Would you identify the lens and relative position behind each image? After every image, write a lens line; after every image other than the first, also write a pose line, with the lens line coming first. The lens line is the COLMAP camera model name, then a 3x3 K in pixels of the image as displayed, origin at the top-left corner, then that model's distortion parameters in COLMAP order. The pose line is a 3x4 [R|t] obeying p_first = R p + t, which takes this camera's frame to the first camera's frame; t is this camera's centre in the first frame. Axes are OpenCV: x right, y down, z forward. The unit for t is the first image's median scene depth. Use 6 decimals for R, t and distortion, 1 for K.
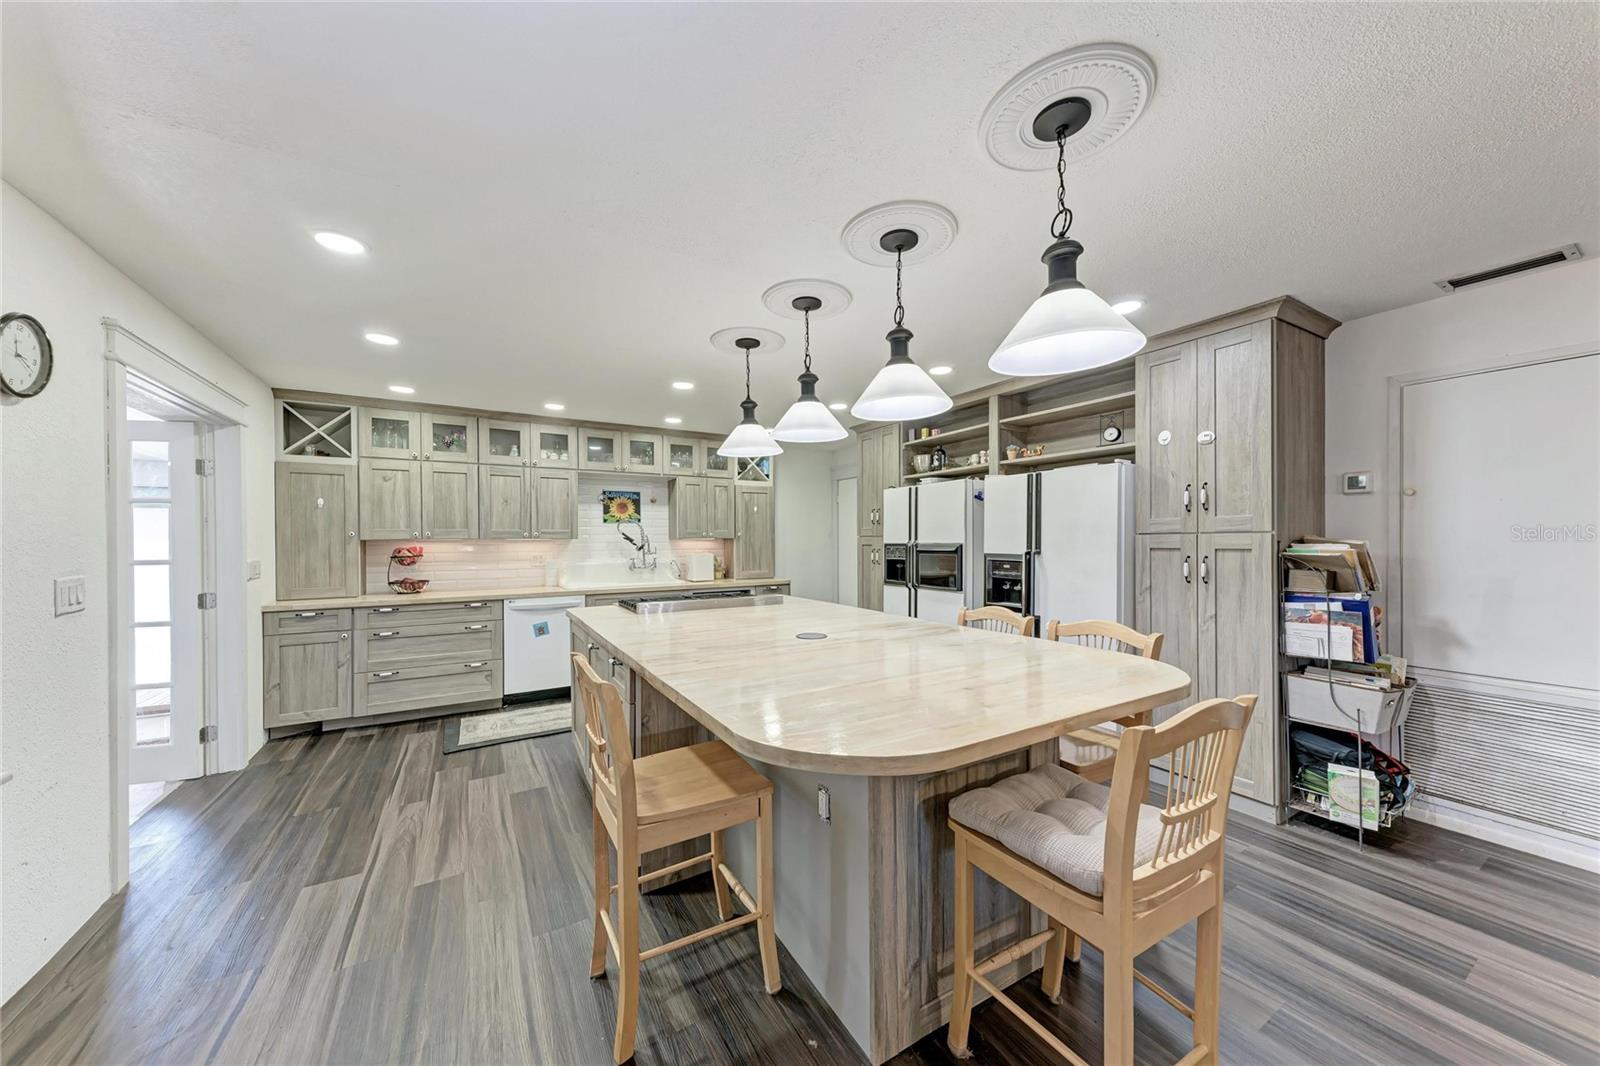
lens RADIAL K [[552.1, 0, 802.1], [0, 552.1, 543.1], [0, 0, 1]] dist [0.036523, -0.010821]
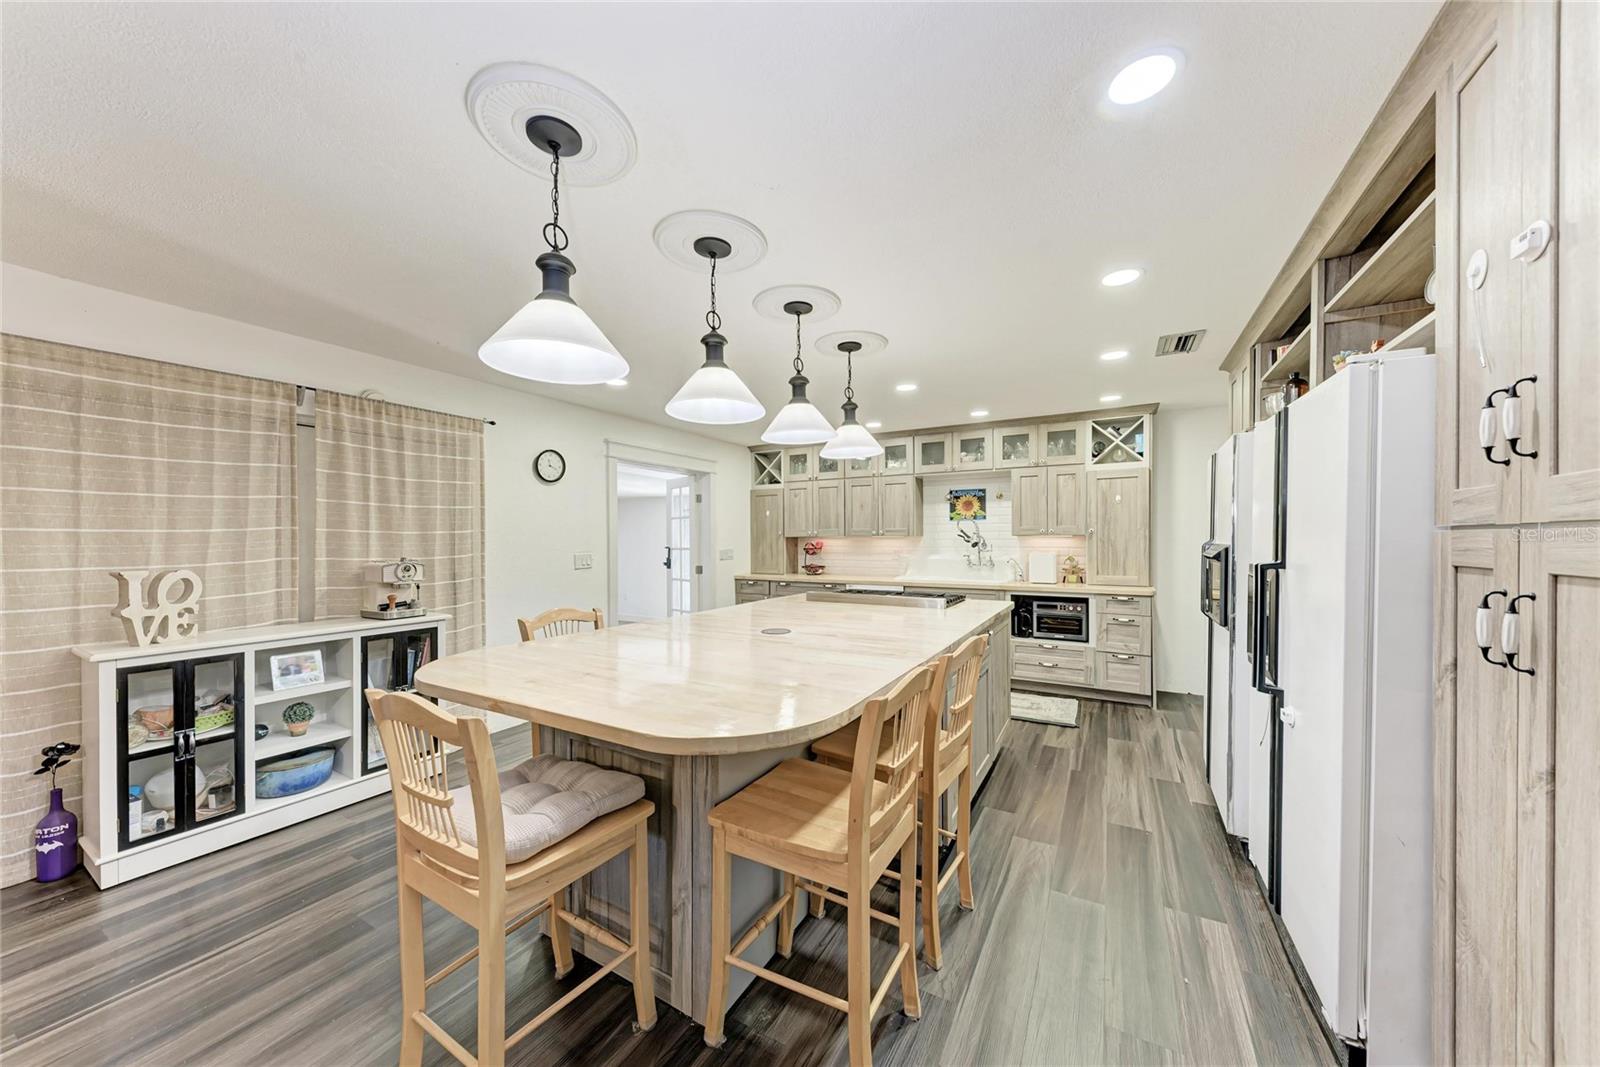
lens RADIAL K [[551.2, 0, 806.3], [0, 551.2, 541.2], [0, 0, 1]] dist [0.001764, -0.000007]
pose [[0.492884, 0.009215, -0.870046, 0.458354], [-0.004744, 0.999958, 0.007903, -0.005458], [0.870082, 0.000233, 0.492907, 0.269325]]
